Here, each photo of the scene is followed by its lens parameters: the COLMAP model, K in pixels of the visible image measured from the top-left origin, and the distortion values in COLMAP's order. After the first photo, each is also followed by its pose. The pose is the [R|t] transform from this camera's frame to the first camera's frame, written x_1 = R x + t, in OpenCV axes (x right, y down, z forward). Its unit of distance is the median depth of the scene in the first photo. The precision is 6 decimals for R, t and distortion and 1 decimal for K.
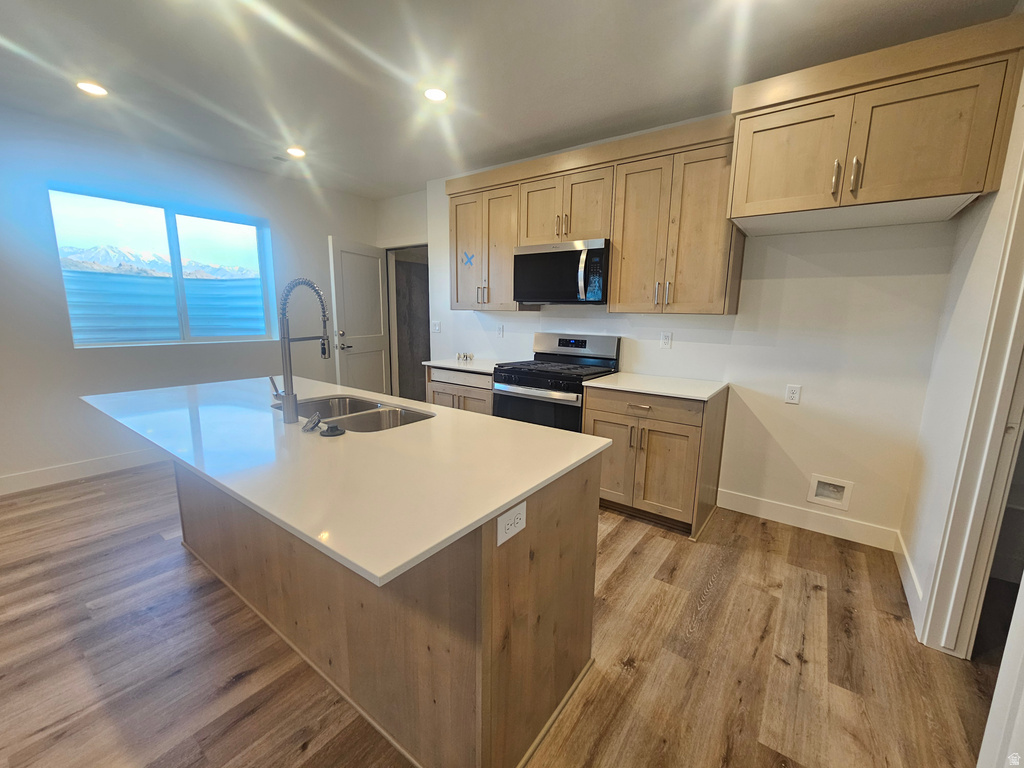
lens RADIAL K [[420.7, 0, 514.5], [0, 420.7, 385.9], [0, 0, 1]] dist [-0.002534, -0.000877]
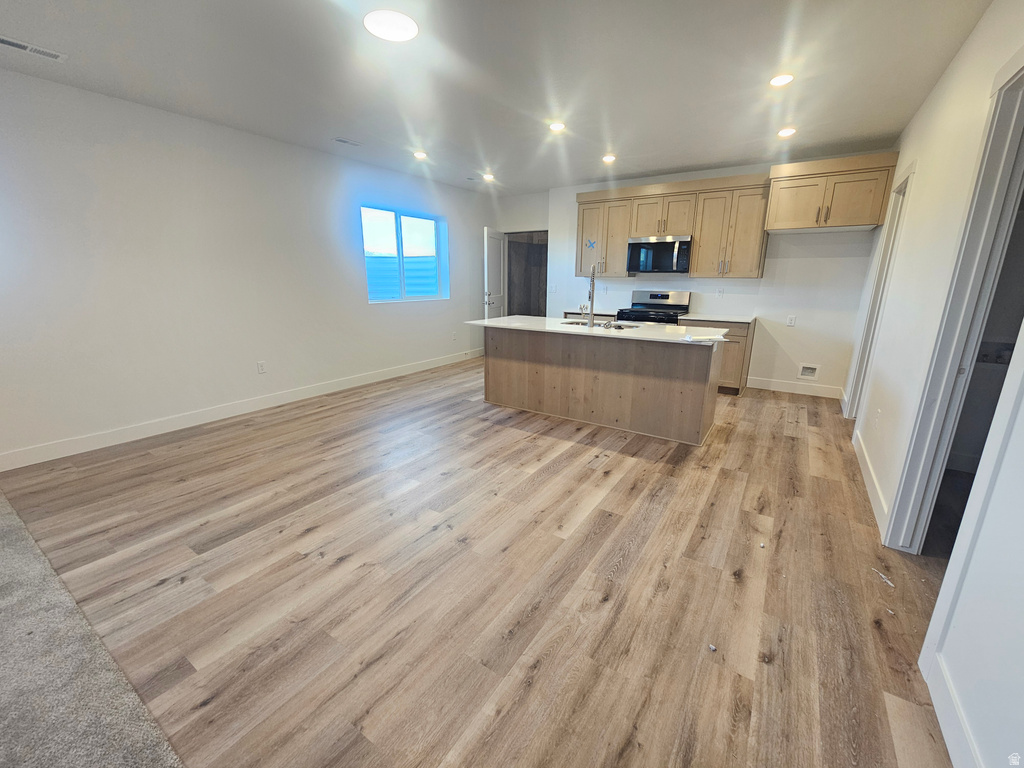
lens RADIAL K [[420.7, 0, 514.5], [0, 420.7, 385.9], [0, 0, 1]] dist [-0.002534, -0.000877]
pose [[0.998902, -0.023256, 0.040668, -0.616319], [0.019913, 0.996535, 0.080756, 0.125500], [-0.042405, -0.079857, 0.995904, -0.789241]]
